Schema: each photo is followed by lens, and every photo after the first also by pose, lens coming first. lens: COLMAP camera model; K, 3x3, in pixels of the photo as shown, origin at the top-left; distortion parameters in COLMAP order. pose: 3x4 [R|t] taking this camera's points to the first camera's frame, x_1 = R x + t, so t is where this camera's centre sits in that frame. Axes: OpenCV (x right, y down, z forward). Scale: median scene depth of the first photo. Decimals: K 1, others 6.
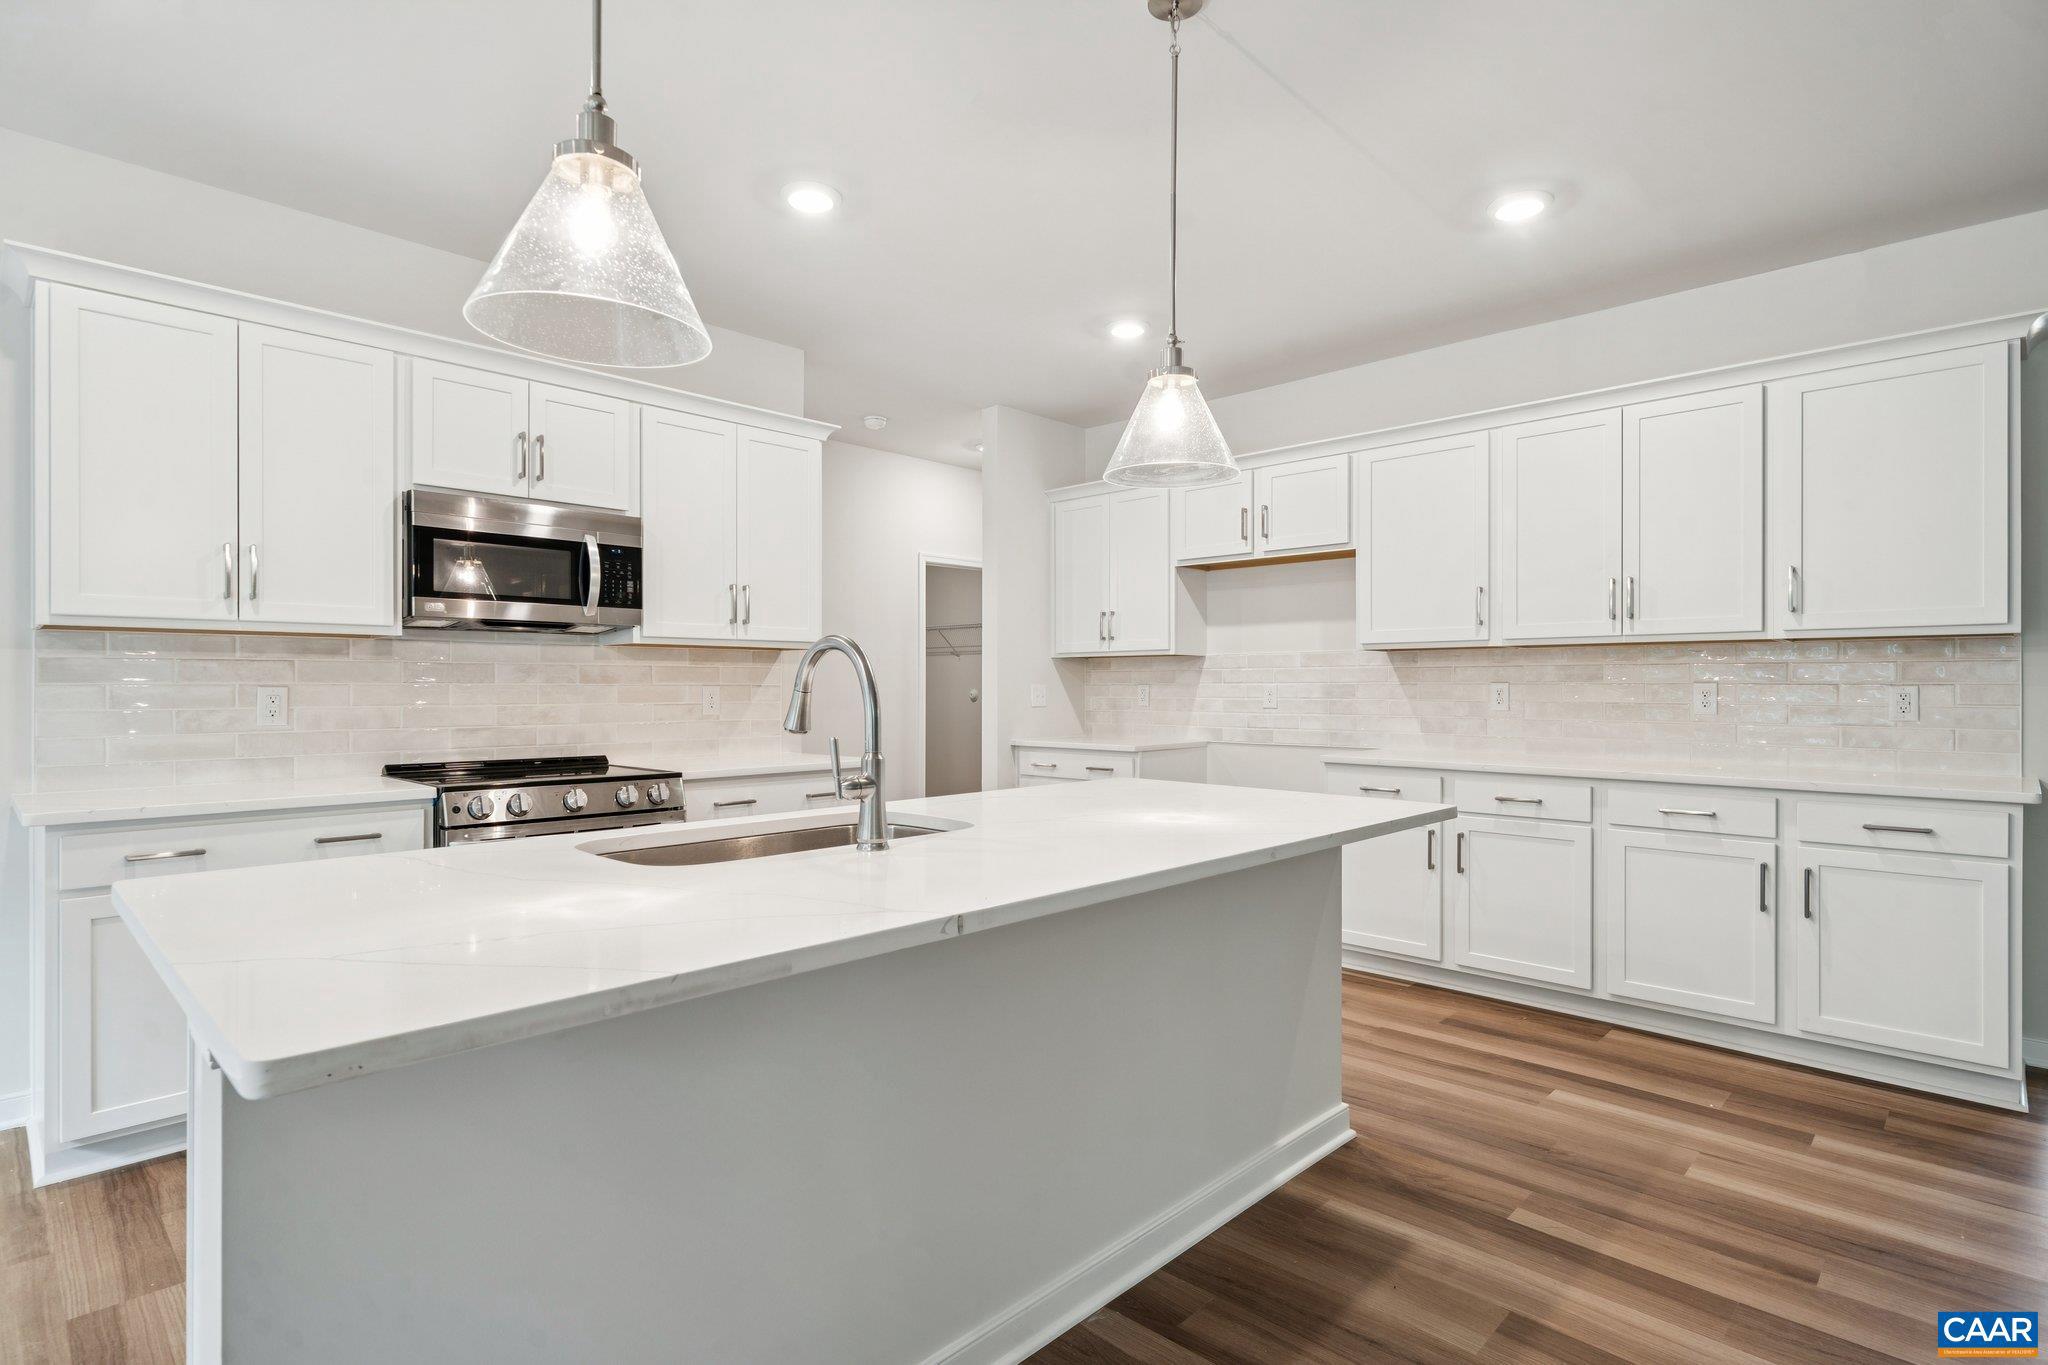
lens RADIAL K [[1010.3, 0, 1027.9], [0, 1010.3, 685.9], [0, 0, 1]] dist [-0.010041, 0.000040]
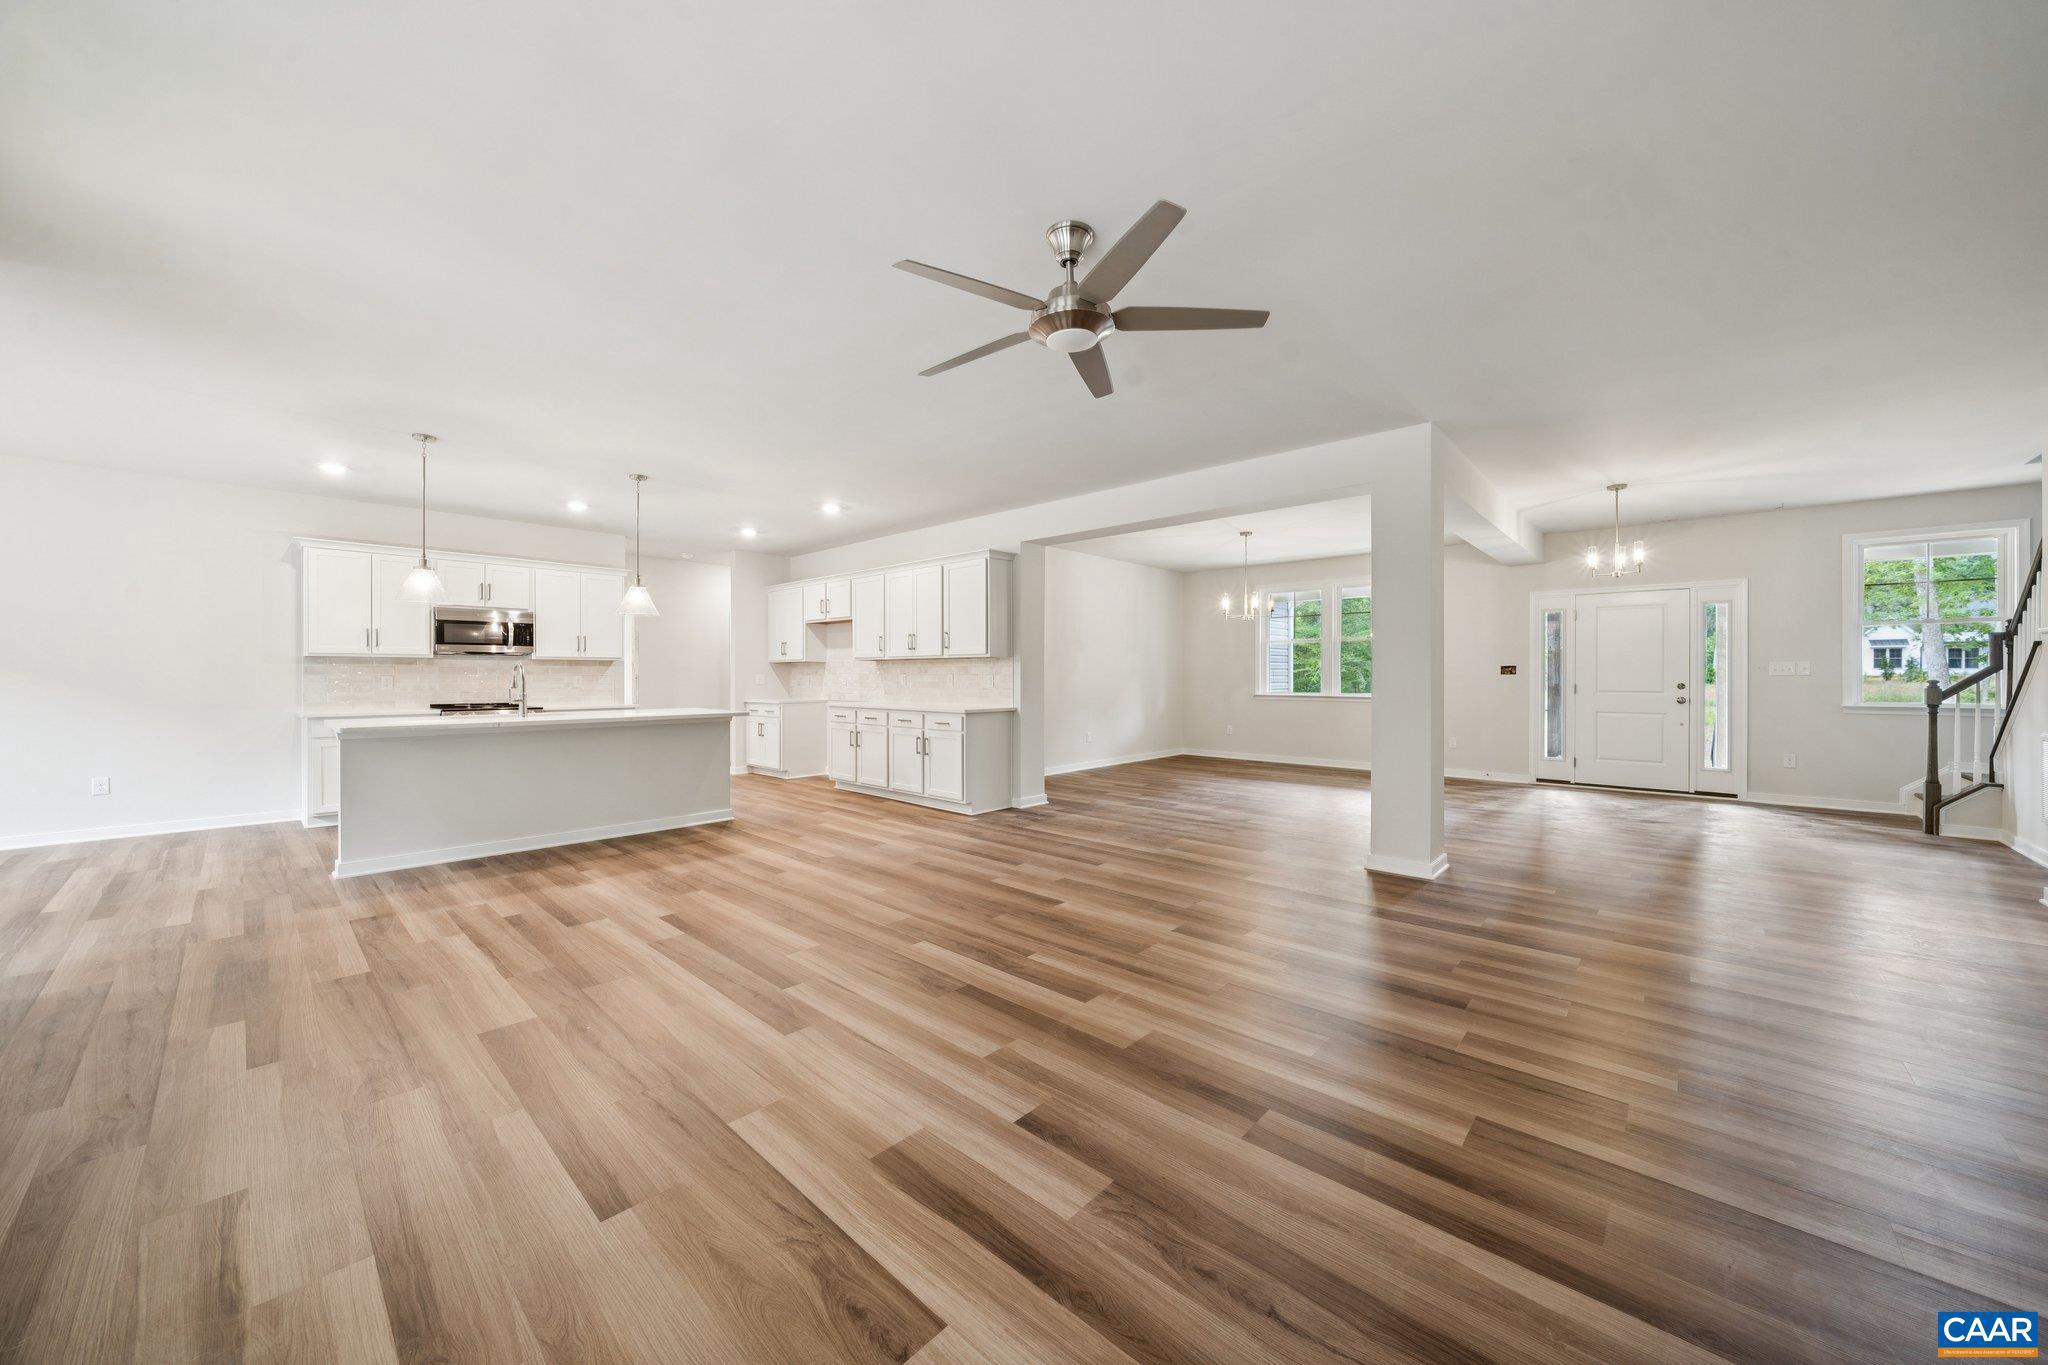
lens RADIAL K [[715.7, 0, 1020.3], [0, 715.7, 682.5], [0, 0, 1]] dist [-0.006061, -0.000118]
pose [[0.999722, -0.000830, 0.023572, 0.750508], [0.000603, 0.999954, 0.009611, 0.000740], [-0.023579, -0.009594, 0.999676, -0.799158]]
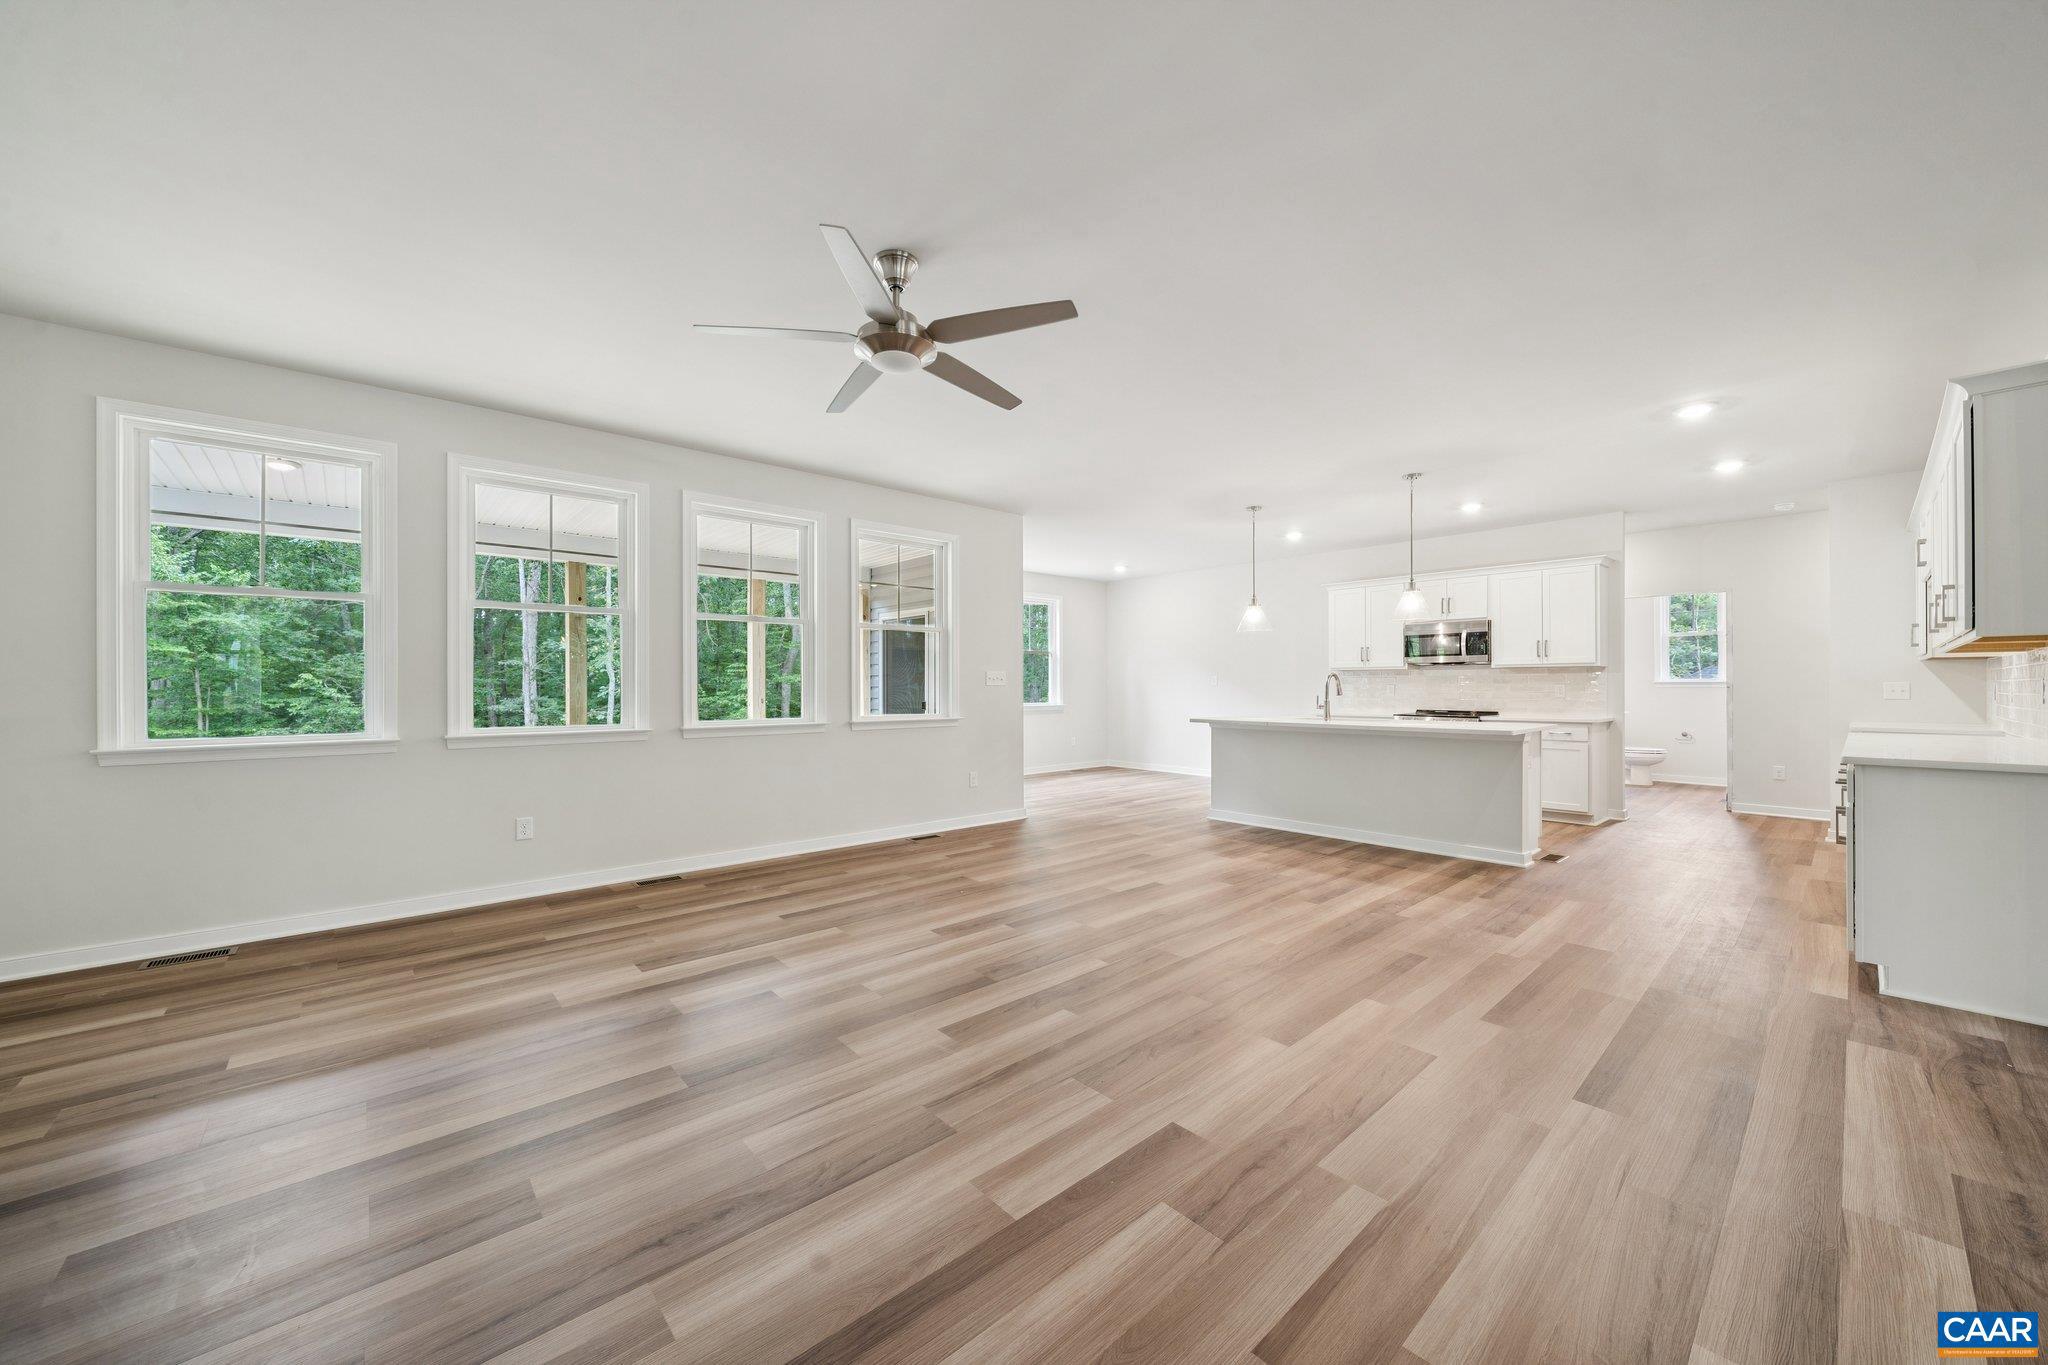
lens RADIAL K [[763.3, 0, 1017.6], [0, 763.3, 684.3], [0, 0, 1]] dist [0.001357, 0.000128]
pose [[-0.078829, -0.003676, -0.996881, 1.475526], [0.003648, 0.999985, -0.003976, 0.003008], [0.996881, -0.003950, -0.078815, -0.046812]]
